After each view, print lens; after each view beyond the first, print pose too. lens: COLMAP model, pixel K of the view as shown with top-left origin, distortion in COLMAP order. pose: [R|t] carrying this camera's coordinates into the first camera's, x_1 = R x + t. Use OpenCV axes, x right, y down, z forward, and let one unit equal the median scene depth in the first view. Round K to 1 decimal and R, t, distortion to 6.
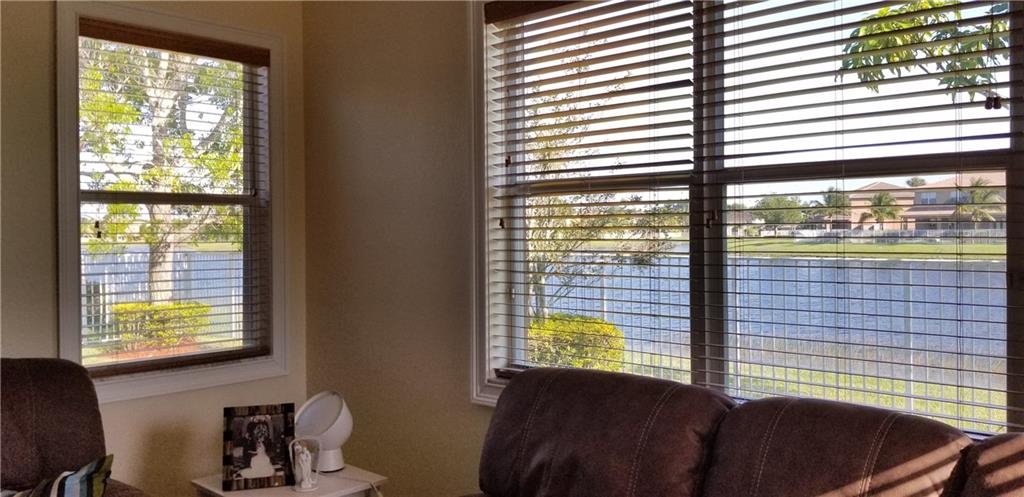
lens RADIAL K [[799.9, 0, 510.7], [0, 799.9, 246.7], [0, 0, 1]] dist [0.032201, -0.032353]
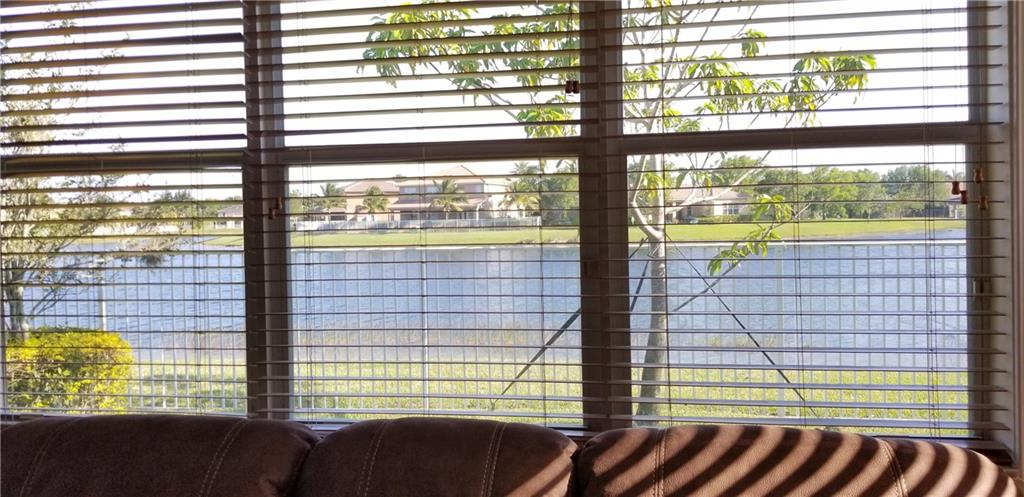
lens RADIAL K [[799.9, 0, 487.4], [0, 799.9, 247.2], [0, 0, 1]] dist [0.032201, -0.032353]
pose [[0.838624, -0.027310, 0.544026, -0.009256], [0.021615, 0.999624, 0.016861, -0.004108], [-0.544282, -0.002381, 0.838899, 0.190821]]
